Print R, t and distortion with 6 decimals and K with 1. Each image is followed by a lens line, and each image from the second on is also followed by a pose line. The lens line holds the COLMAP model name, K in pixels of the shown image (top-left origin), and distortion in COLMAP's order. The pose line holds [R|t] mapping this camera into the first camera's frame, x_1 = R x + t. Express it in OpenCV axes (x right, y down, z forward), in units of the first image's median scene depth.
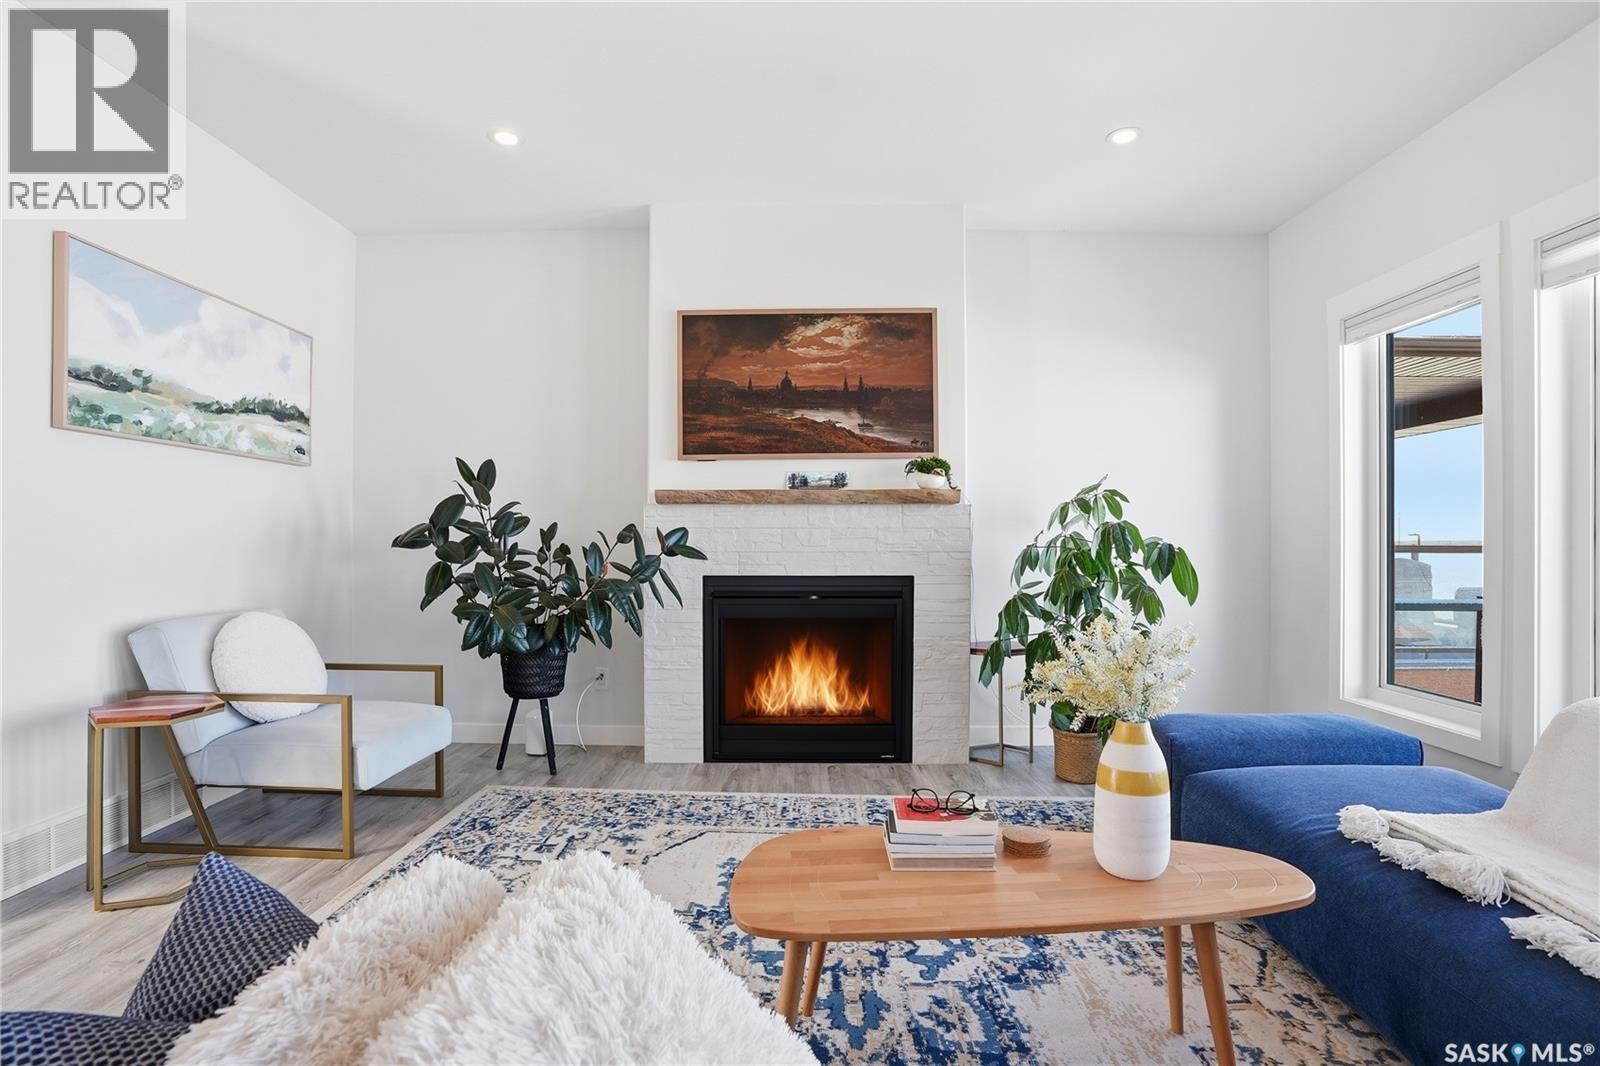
lens RADIAL K [[745.6, 0, 801.8], [0, 745.6, 543.8], [0, 0, 1]] dist [-0.044360, 0.002369]
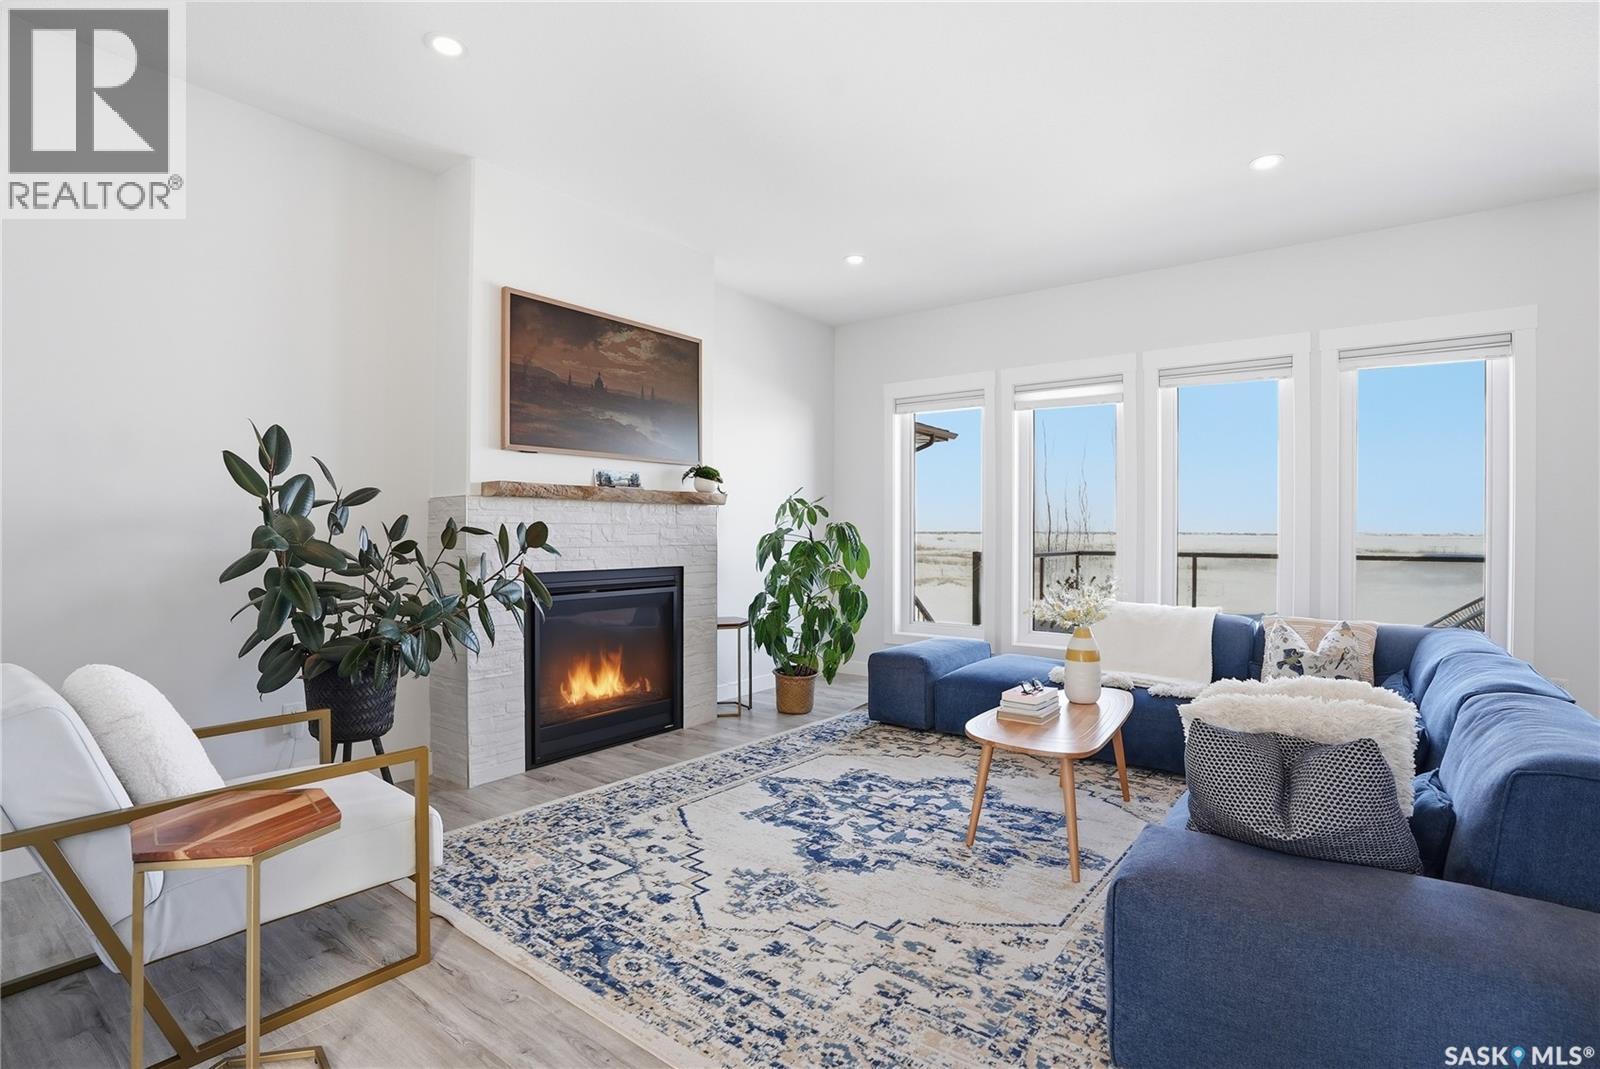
lens RADIAL K [[745.6, 0, 803.9], [0, 745.6, 528.9], [0, 0, 1]] dist [-0.044360, 0.002369]
pose [[0.598889, 0.004417, 0.800820, -0.694019], [-0.003548, 0.999990, -0.002862, -0.012980], [-0.800824, -0.001127, 0.598899, 0.160240]]
